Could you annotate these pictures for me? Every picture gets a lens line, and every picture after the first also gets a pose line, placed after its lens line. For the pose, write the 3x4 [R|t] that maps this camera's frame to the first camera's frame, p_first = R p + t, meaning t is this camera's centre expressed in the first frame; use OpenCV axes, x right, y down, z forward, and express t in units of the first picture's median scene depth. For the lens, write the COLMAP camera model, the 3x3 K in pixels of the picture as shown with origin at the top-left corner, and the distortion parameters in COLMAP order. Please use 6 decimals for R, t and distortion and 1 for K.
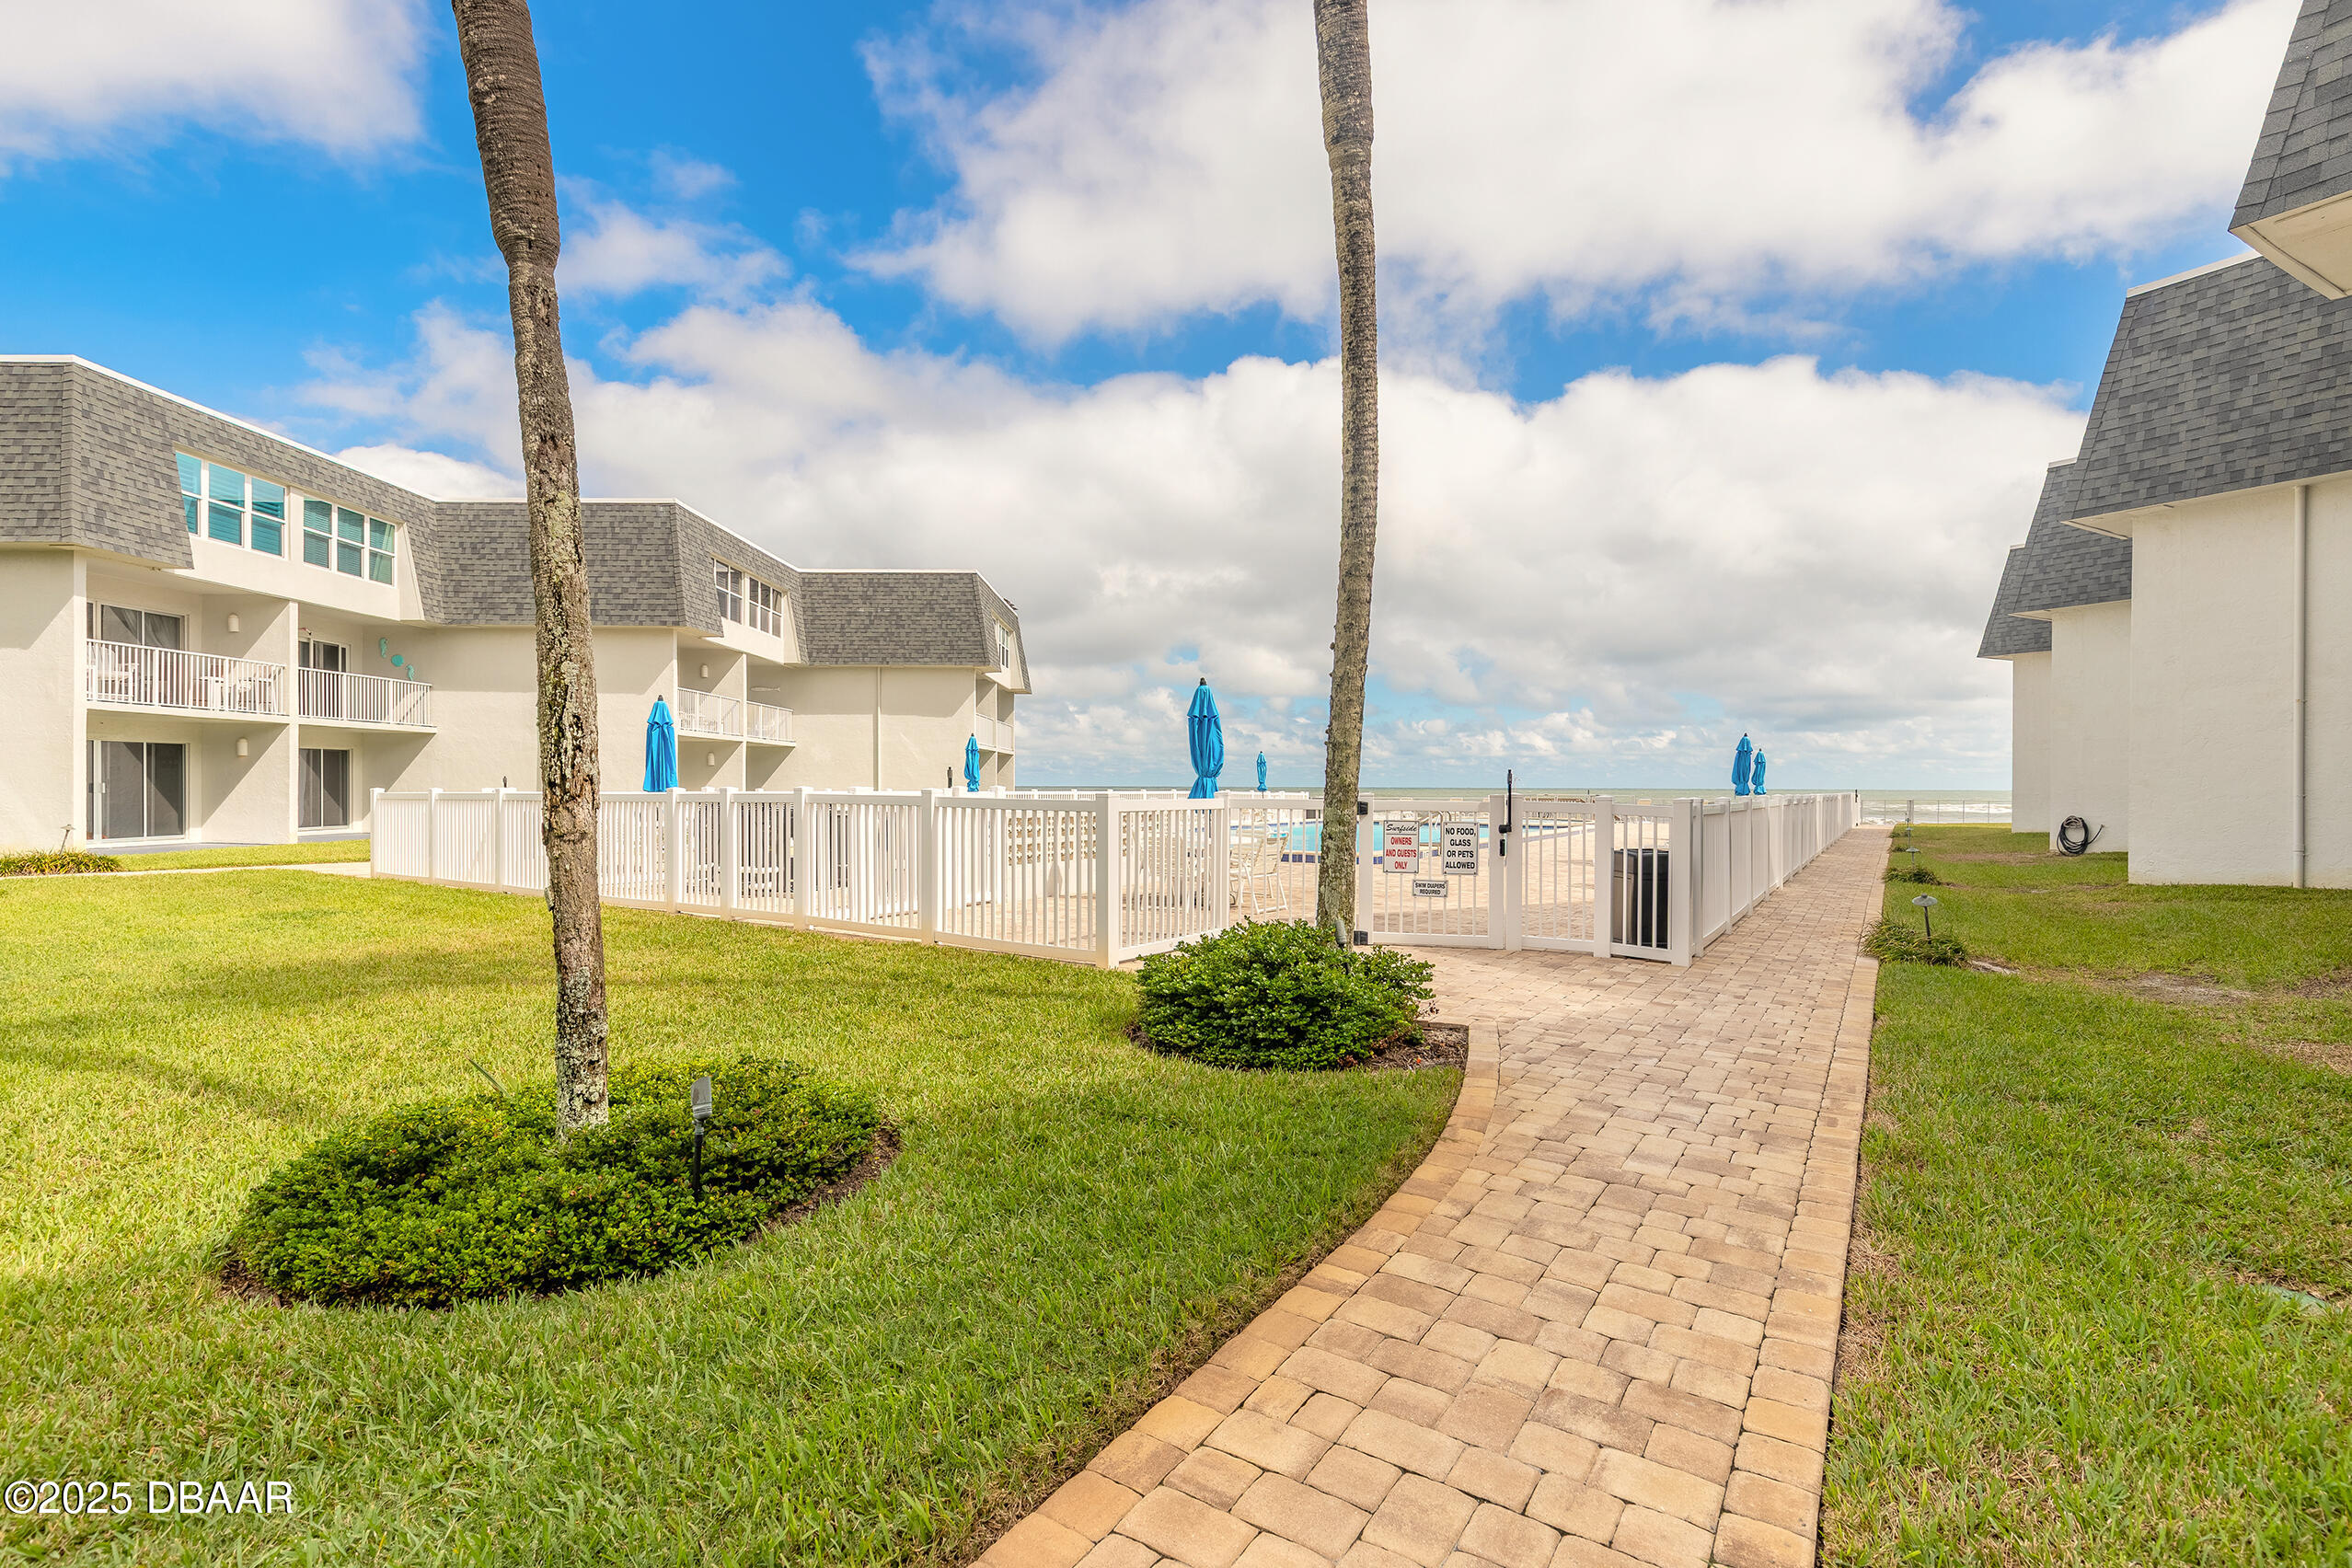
lens RADIAL K [[1060.3, 0, 1164.3], [0, 1060.3, 794.3], [0, 0, 1]] dist [0.011919, -0.001557]
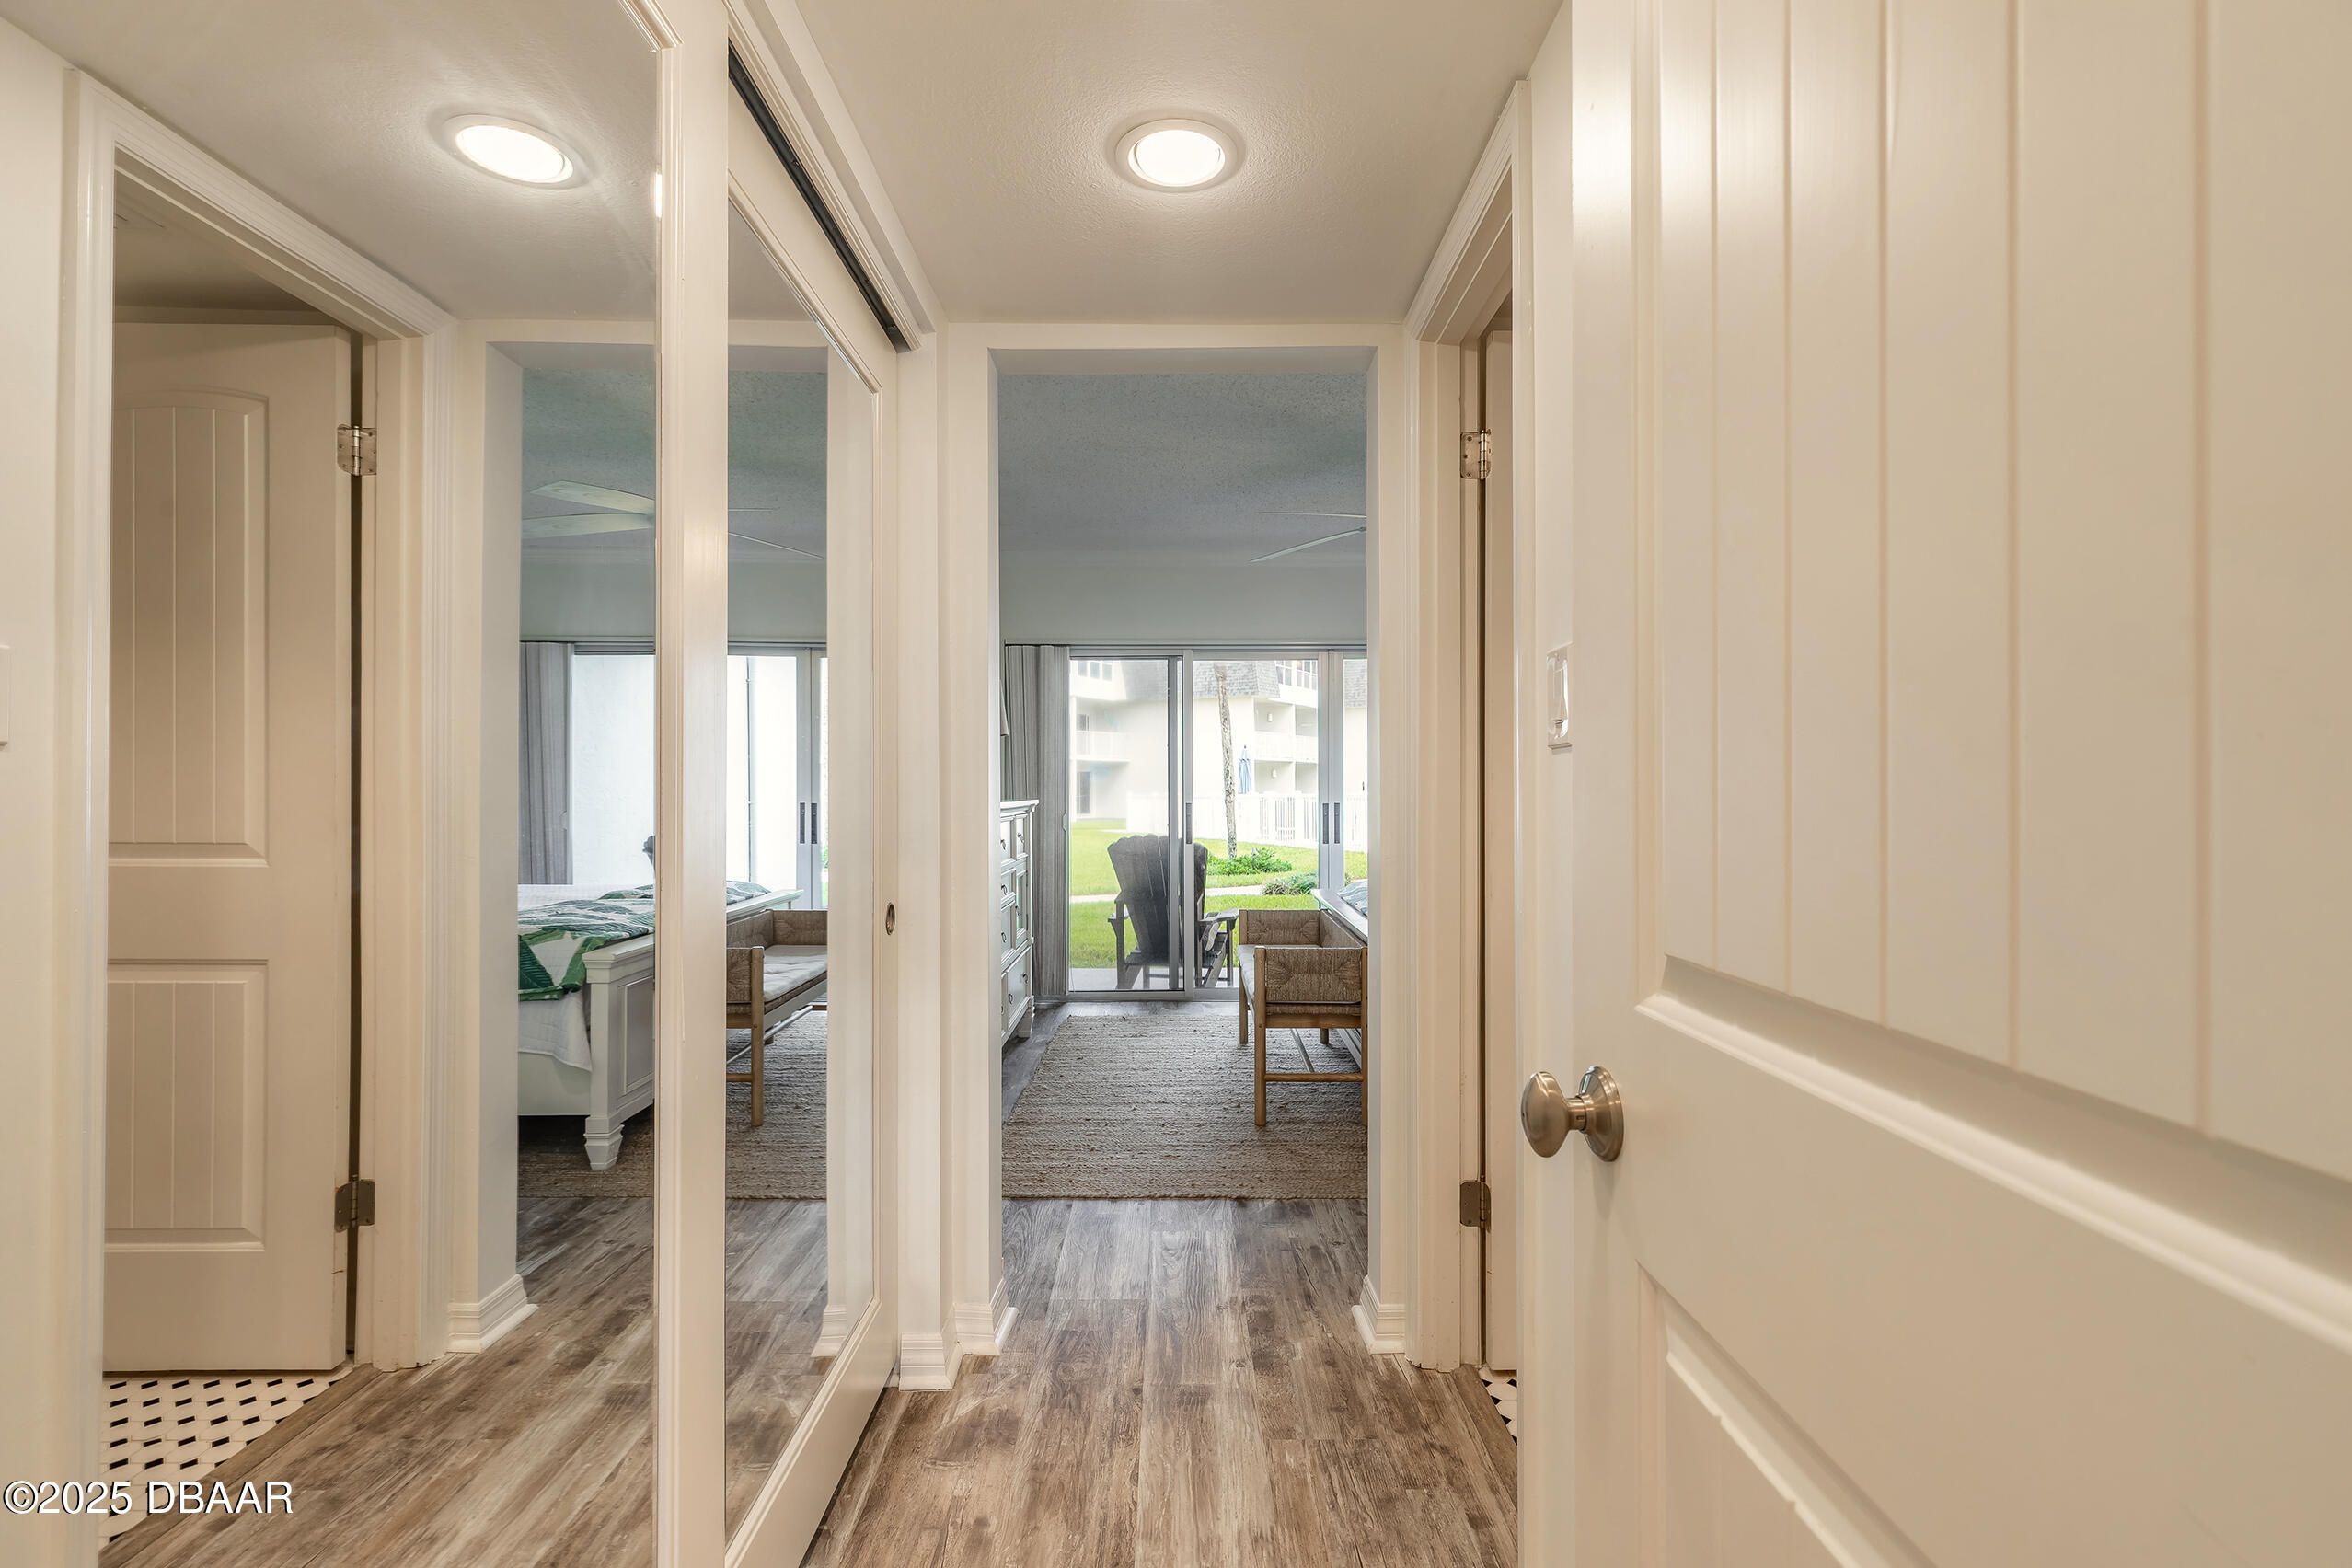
lens RADIAL K [[1060.3, 0, 1181.5], [0, 1060.3, 776.3], [0, 0, 1]] dist [0.011919, -0.001557]
pose [[0.876803, -0.011085, -0.480721, 0.276810], [0.003052, 0.999842, -0.017490, -0.001200], [0.480839, 0.013868, 0.876699, -0.589297]]
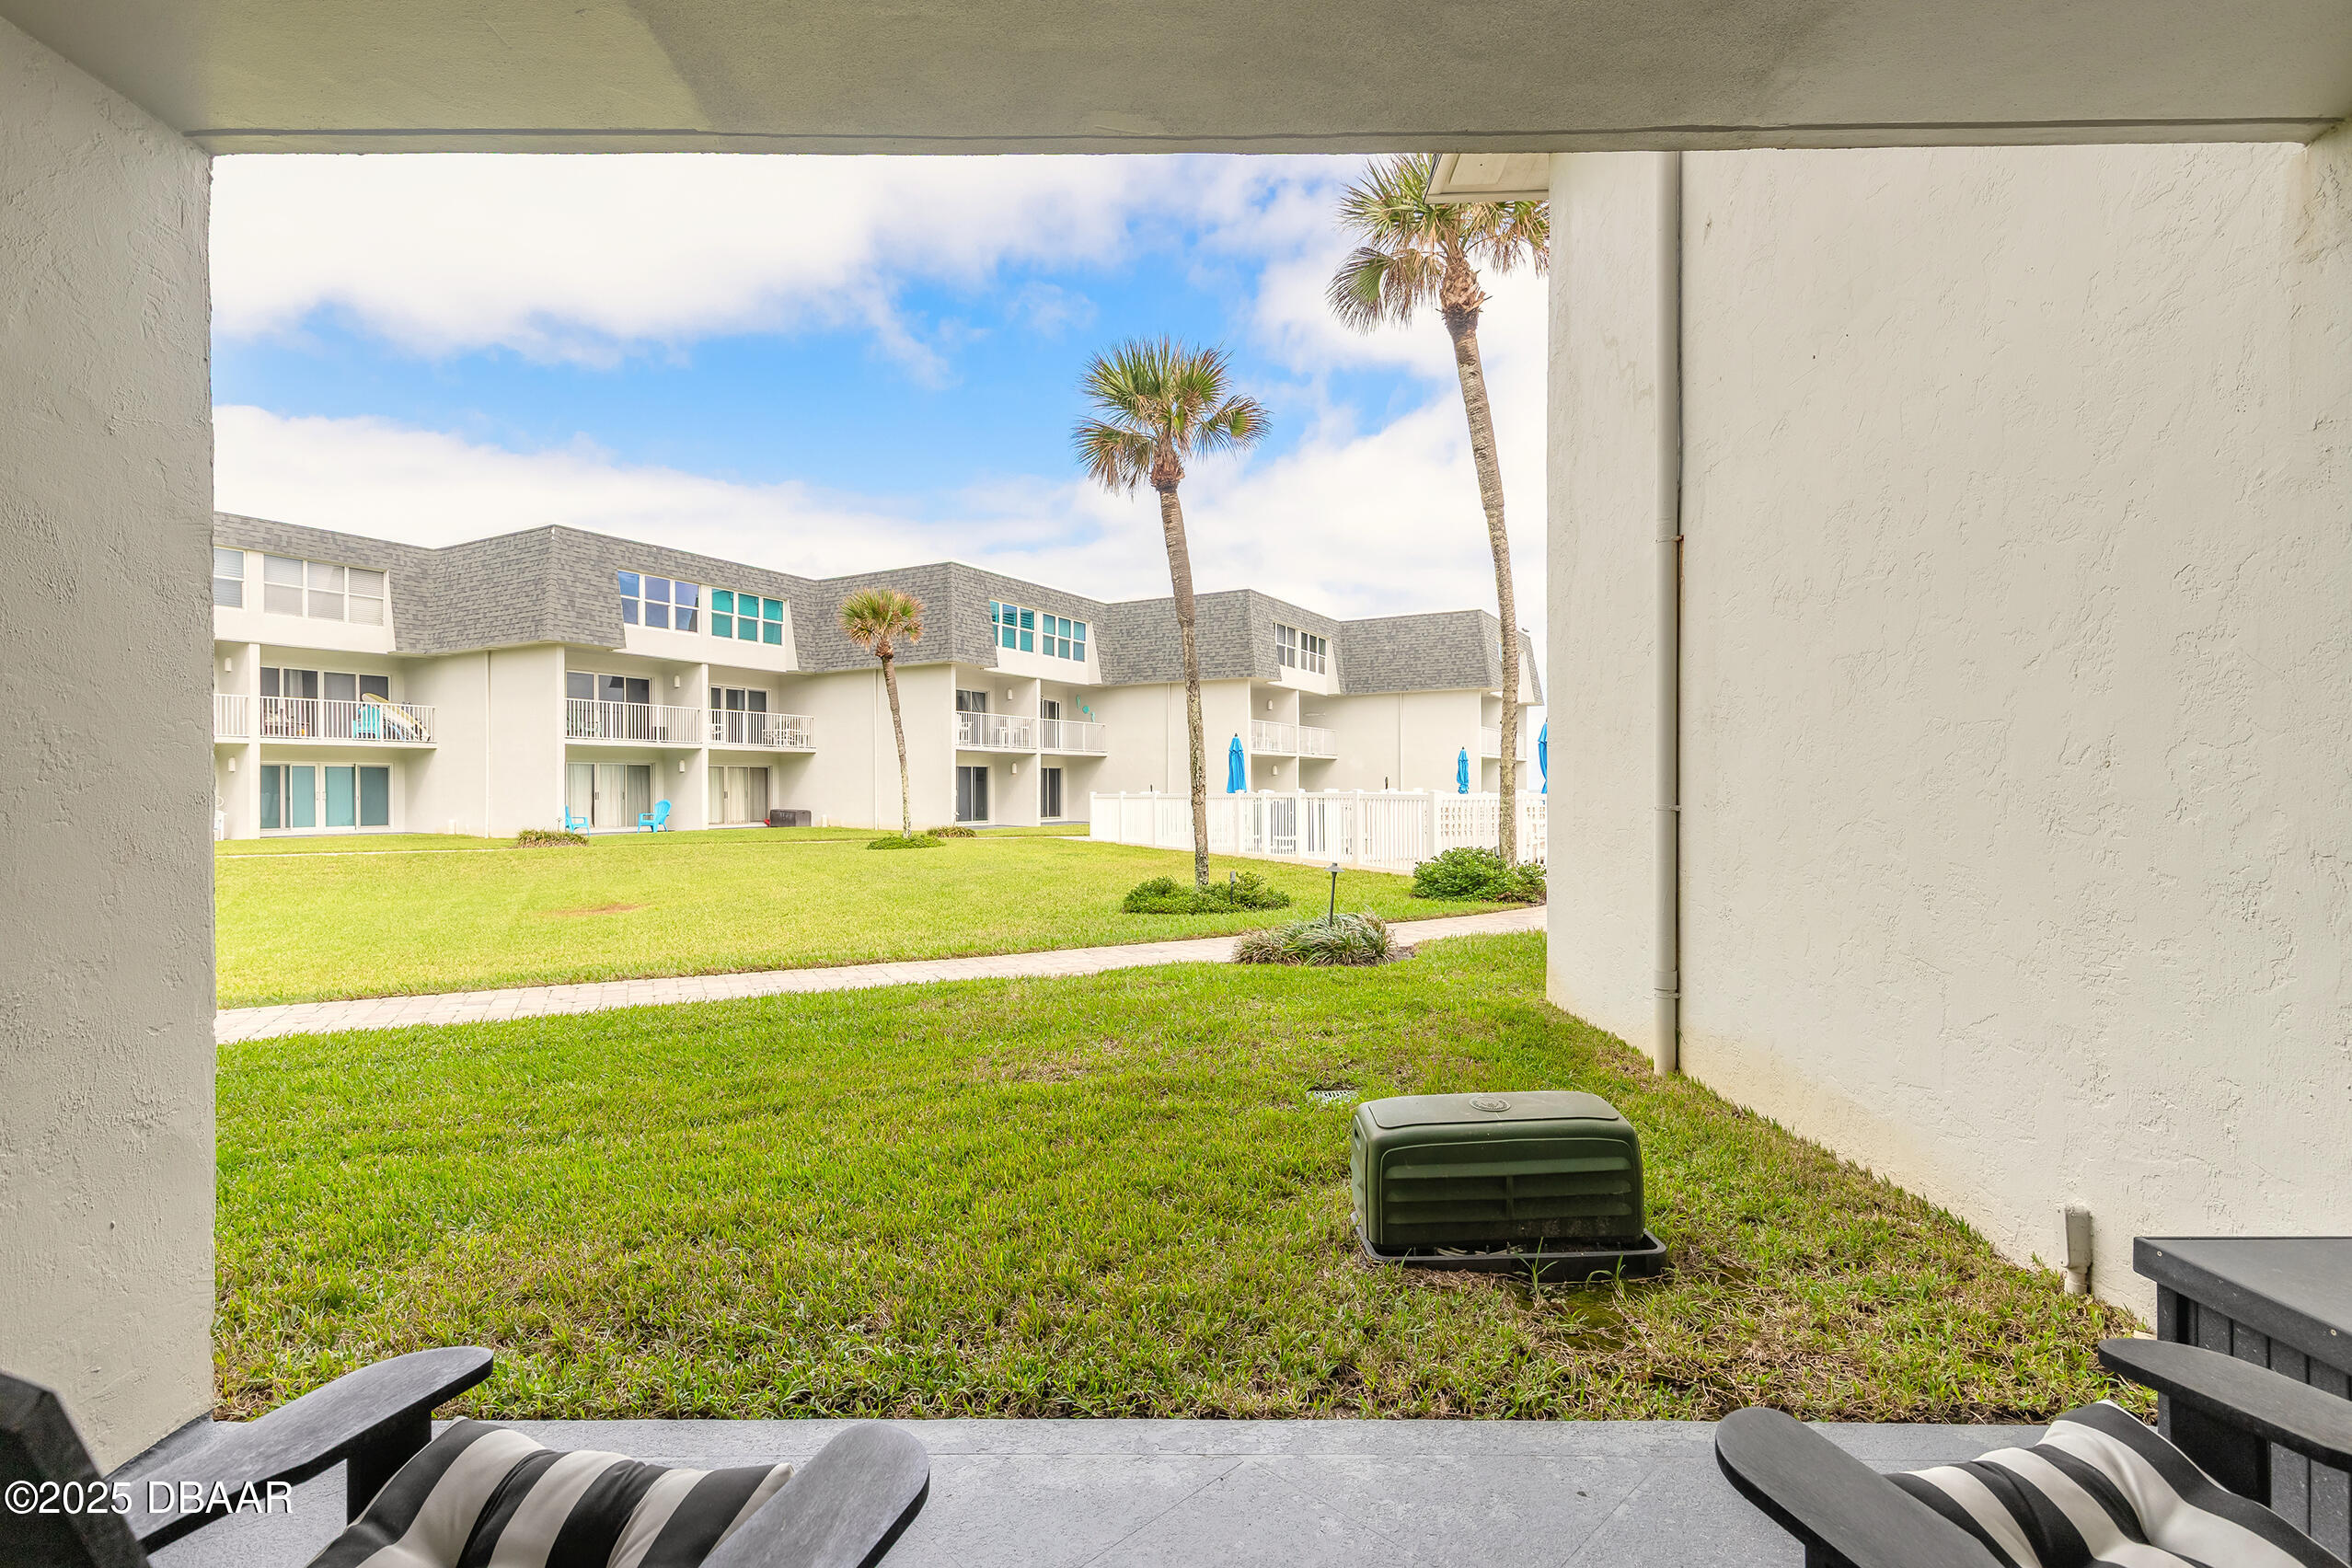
lens RADIAL K [[1060.3, 0, 1153.4], [0, 1060.3, 791.3], [0, 0, 1]] dist [0.011919, -0.001557]
pose [[0.861295, -0.004250, -0.508088, 0.167648], [0.001938, 0.999985, -0.005080, 0.001057], [0.508102, 0.003391, 0.861290, -0.318444]]
